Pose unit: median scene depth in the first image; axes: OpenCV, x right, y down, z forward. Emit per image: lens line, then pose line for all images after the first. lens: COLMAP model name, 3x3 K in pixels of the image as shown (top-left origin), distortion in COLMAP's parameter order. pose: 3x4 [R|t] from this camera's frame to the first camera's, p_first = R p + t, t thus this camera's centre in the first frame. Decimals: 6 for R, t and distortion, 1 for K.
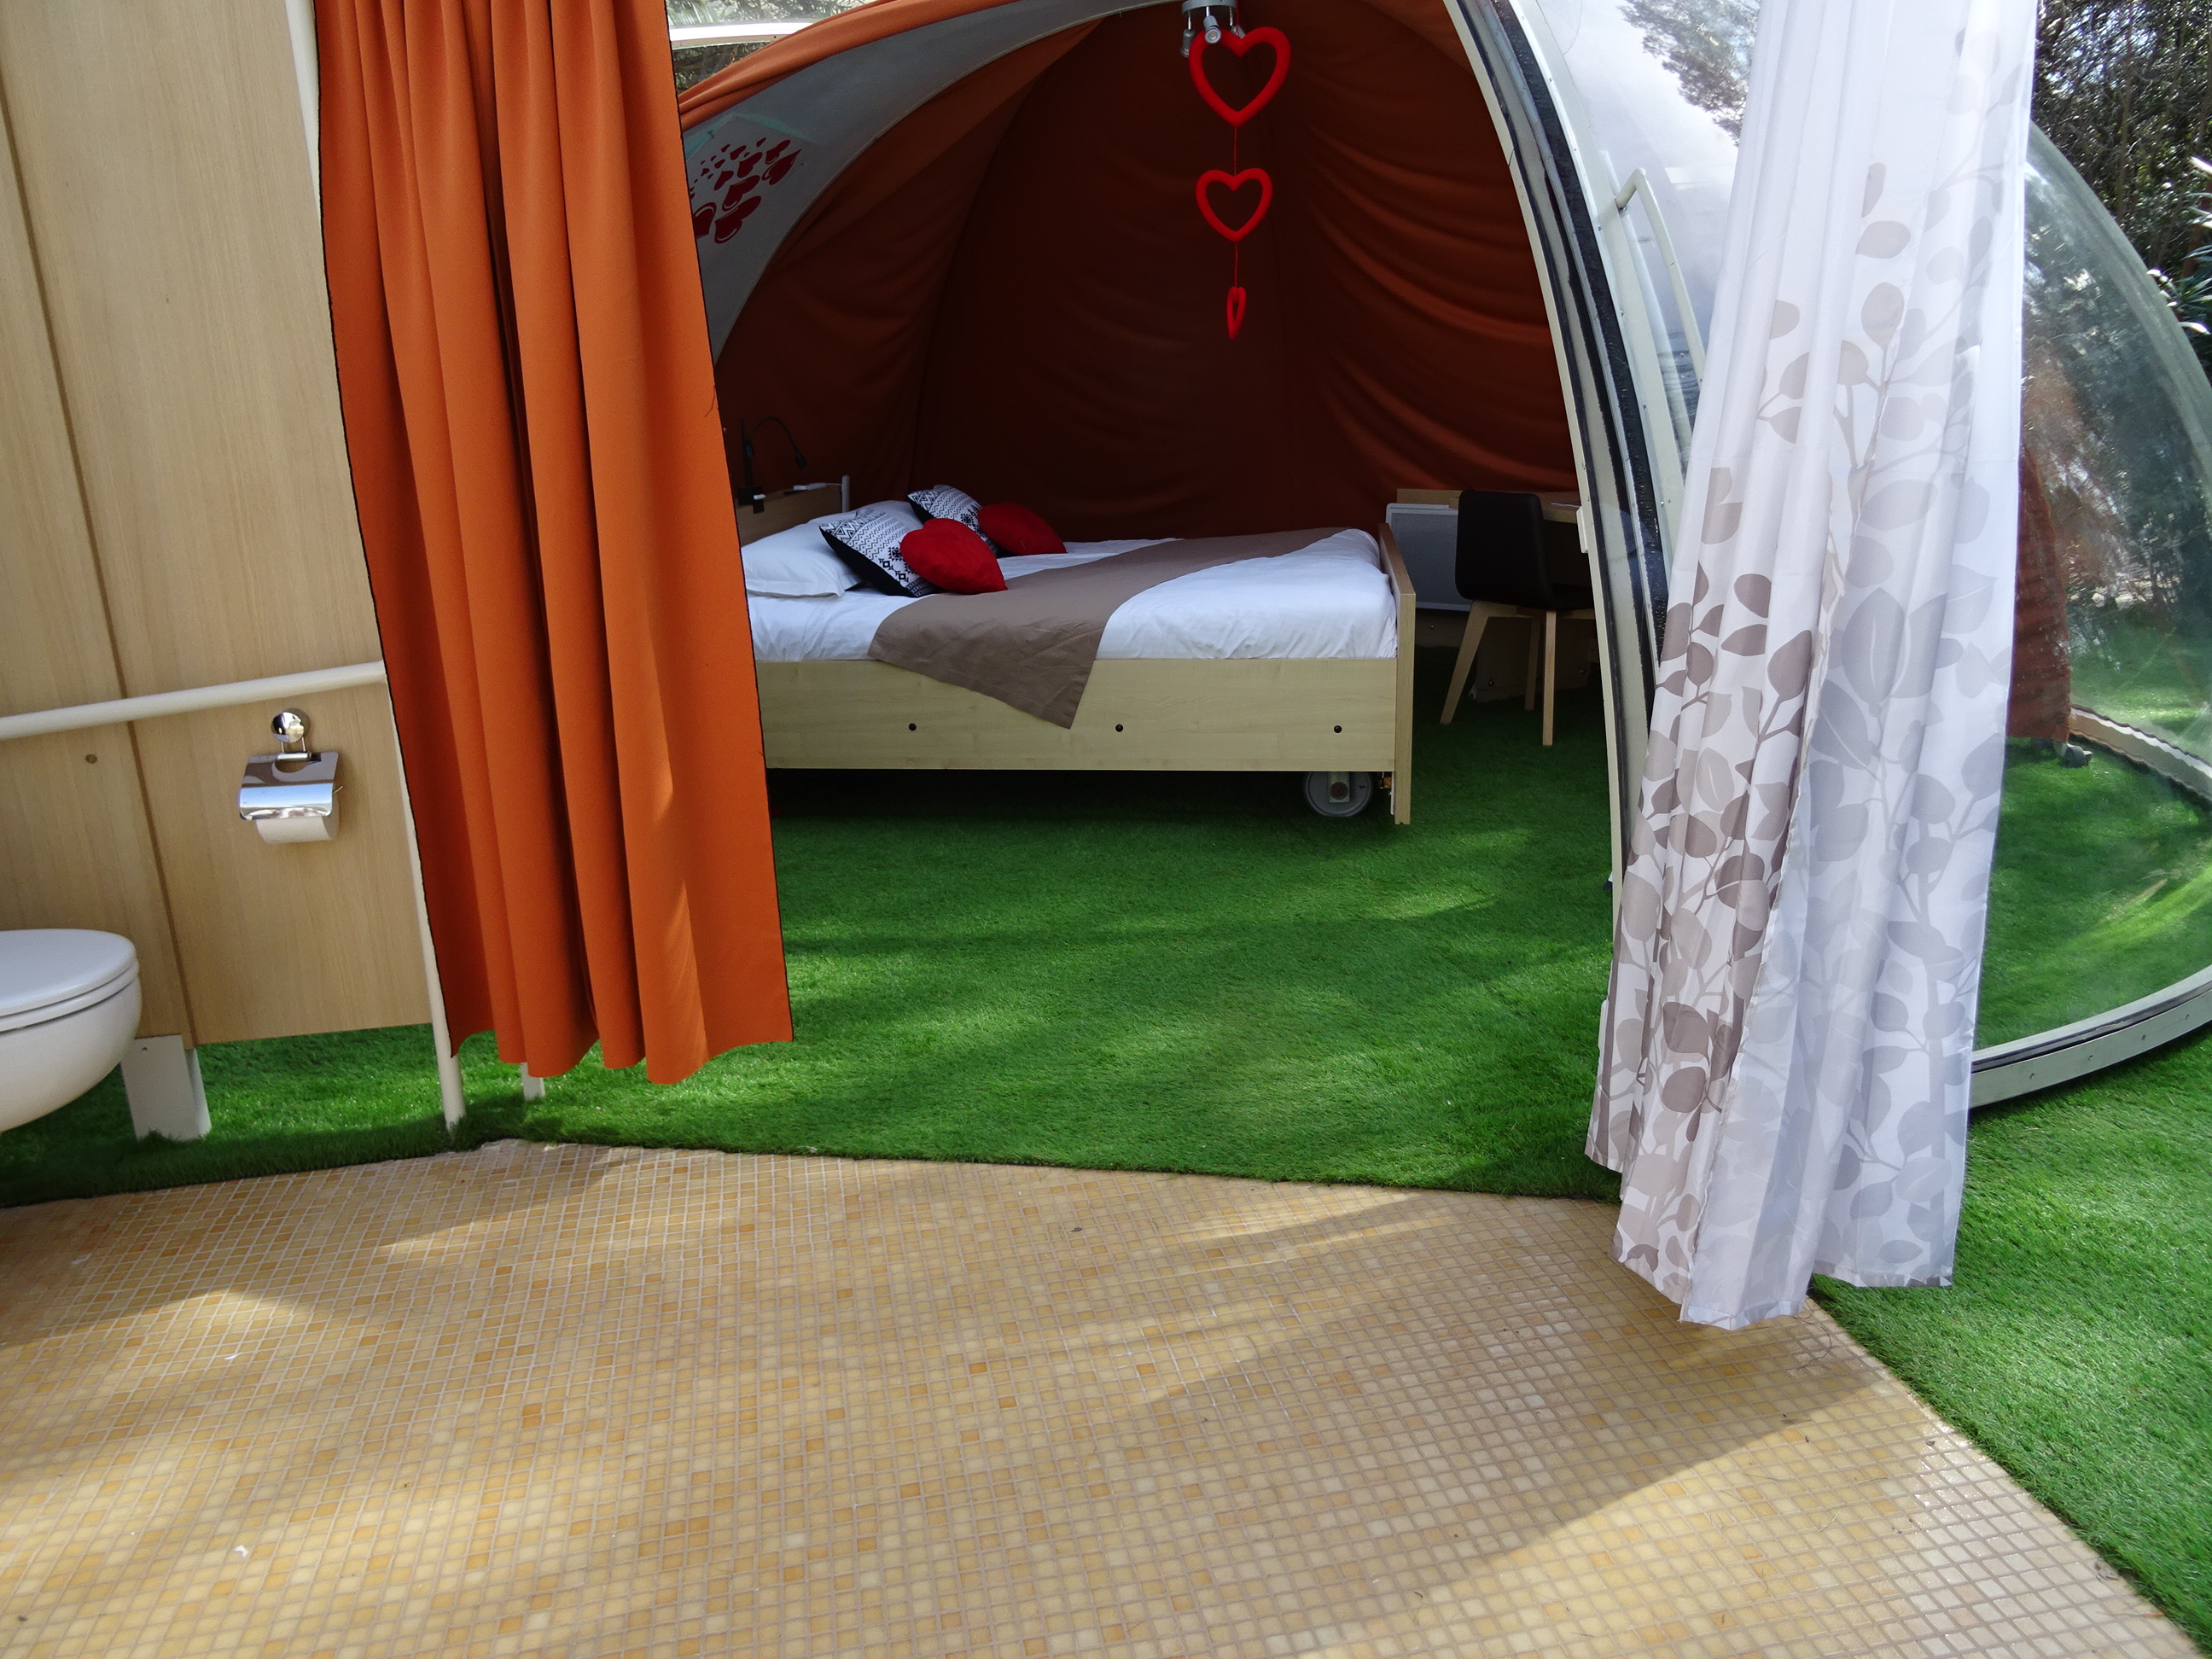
lens RADIAL K [[1584.8, 0, 1108.2], [0, 1584.8, 823.4], [0, 0, 1]] dist [-0.006081, 0.001081]
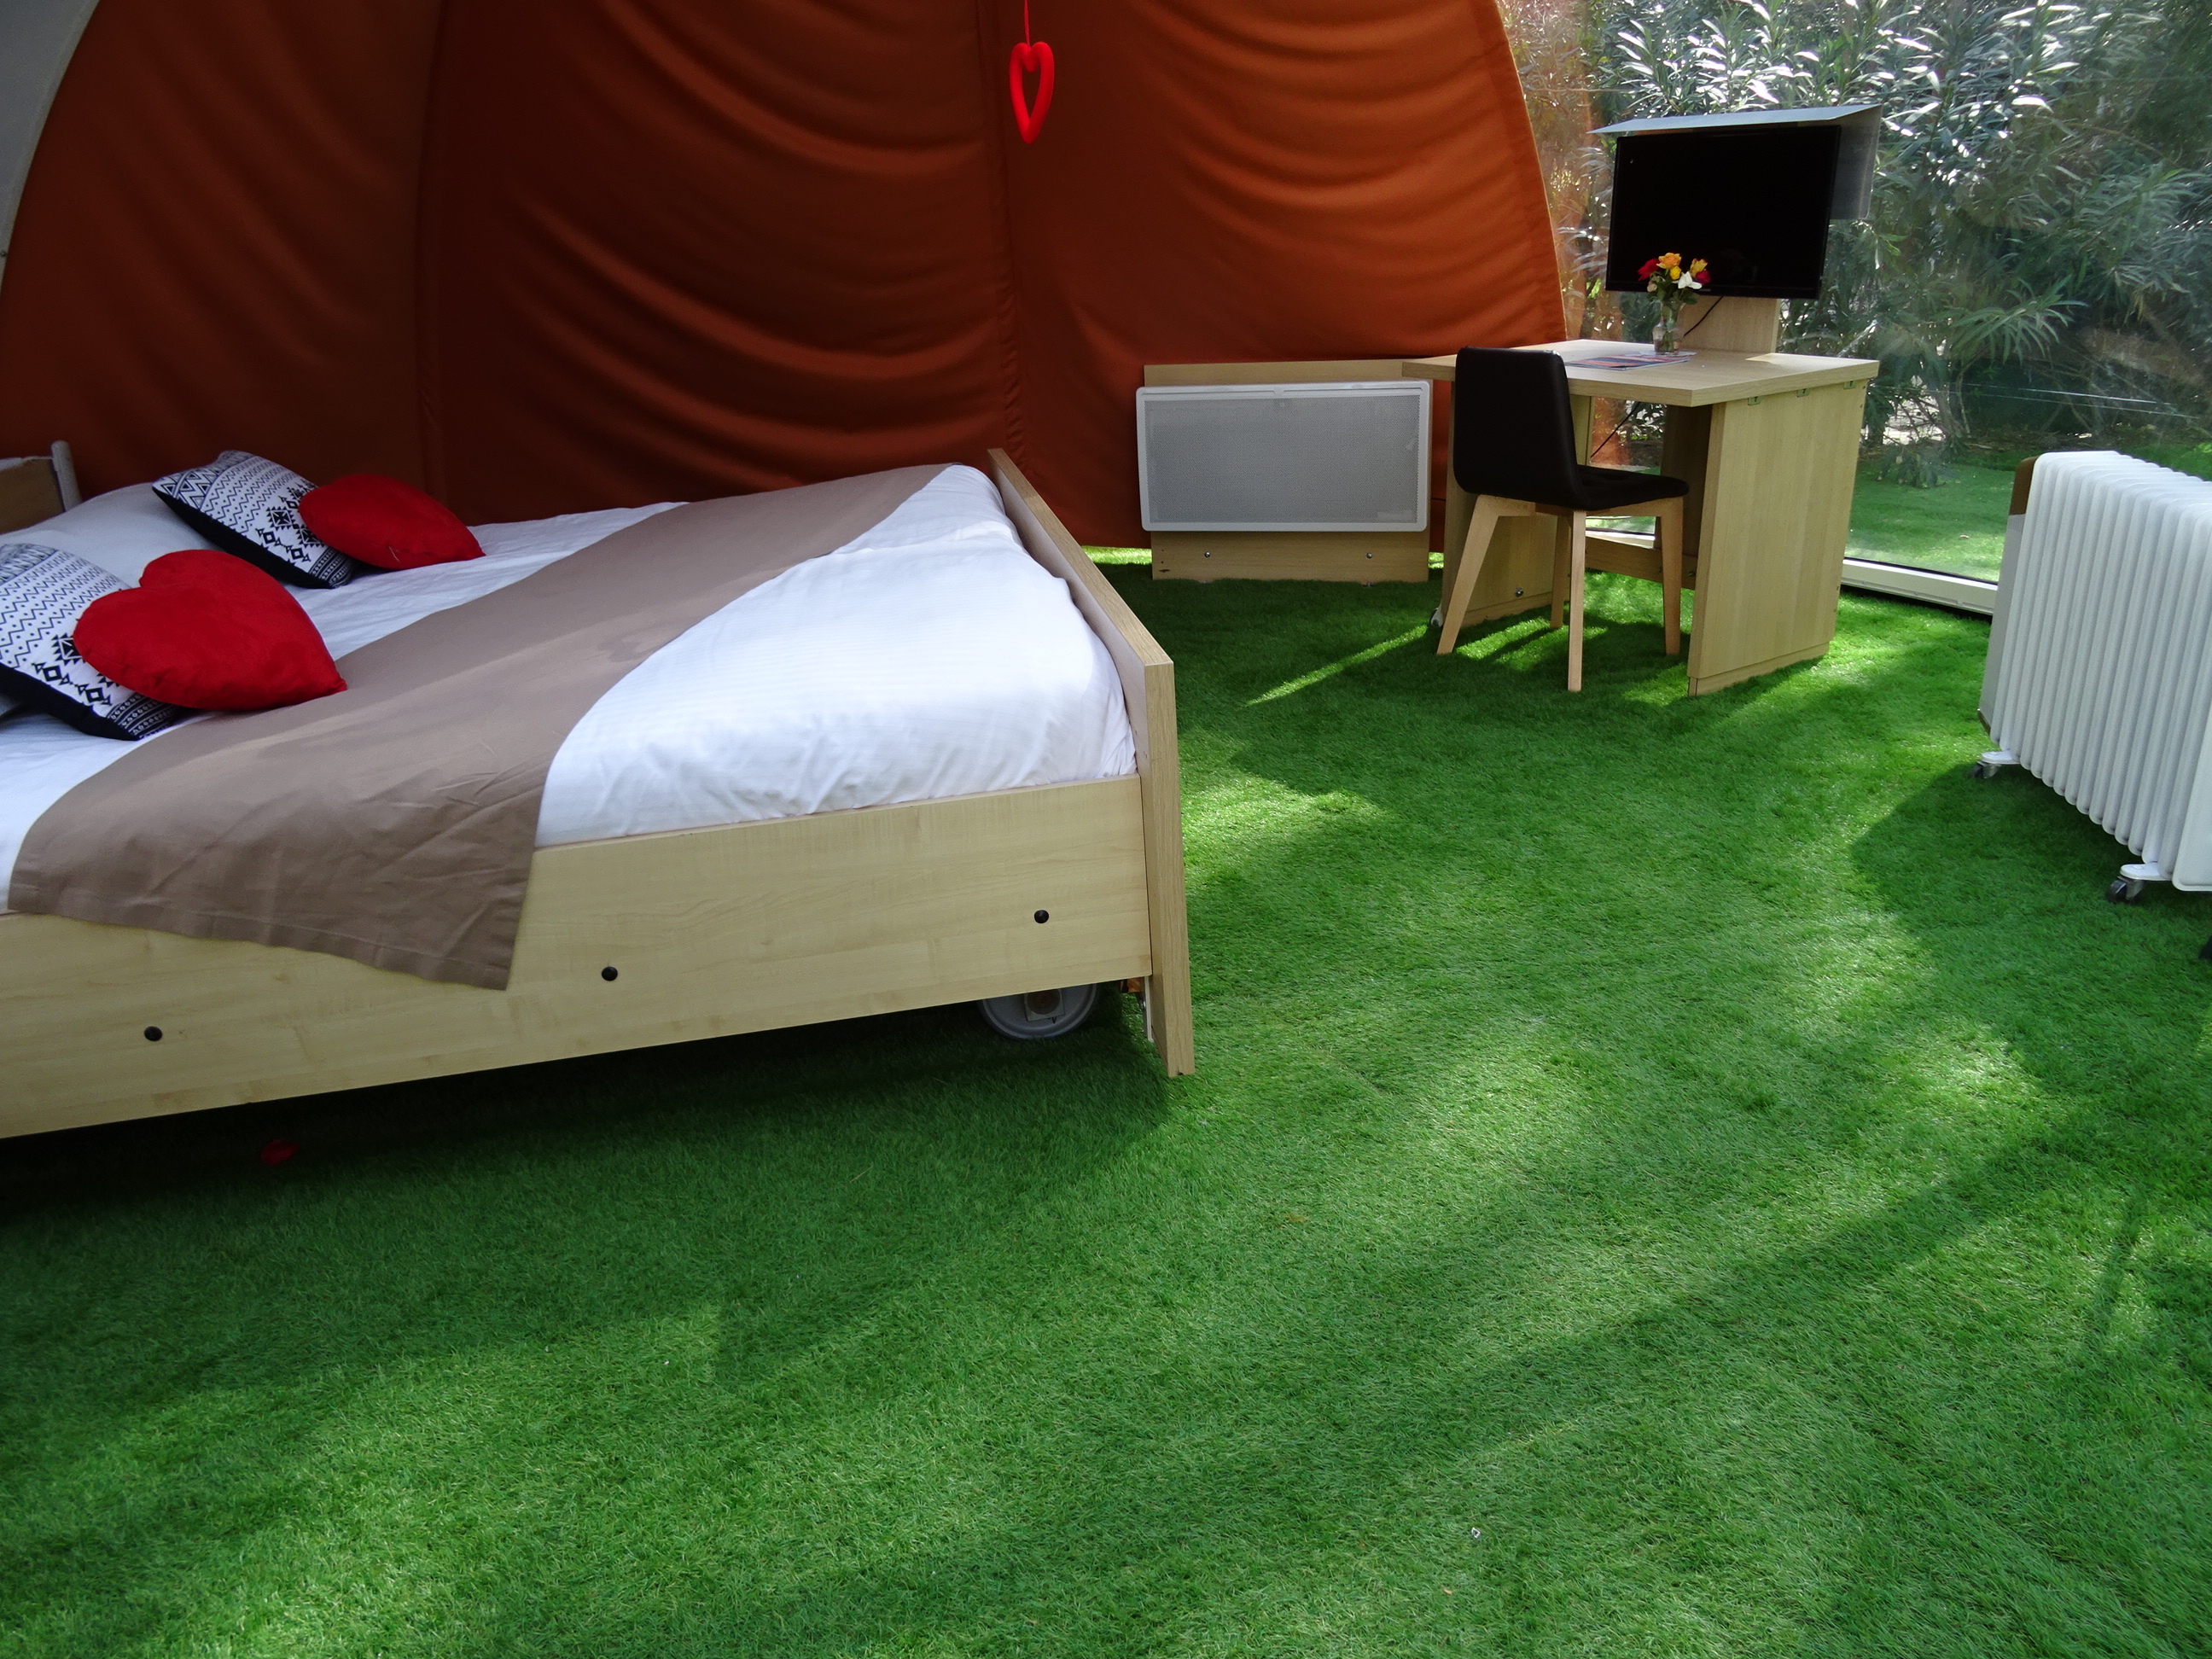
lens RADIAL K [[1584.8, 0, 1097.3], [0, 1584.8, 835.8], [0, 0, 1]] dist [-0.006081, 0.001081]
pose [[0.953932, -0.145654, 0.262295, 0.028942], [0.120381, 0.986608, 0.110060, -0.139325], [-0.274813, -0.073414, 0.958691, 0.490404]]
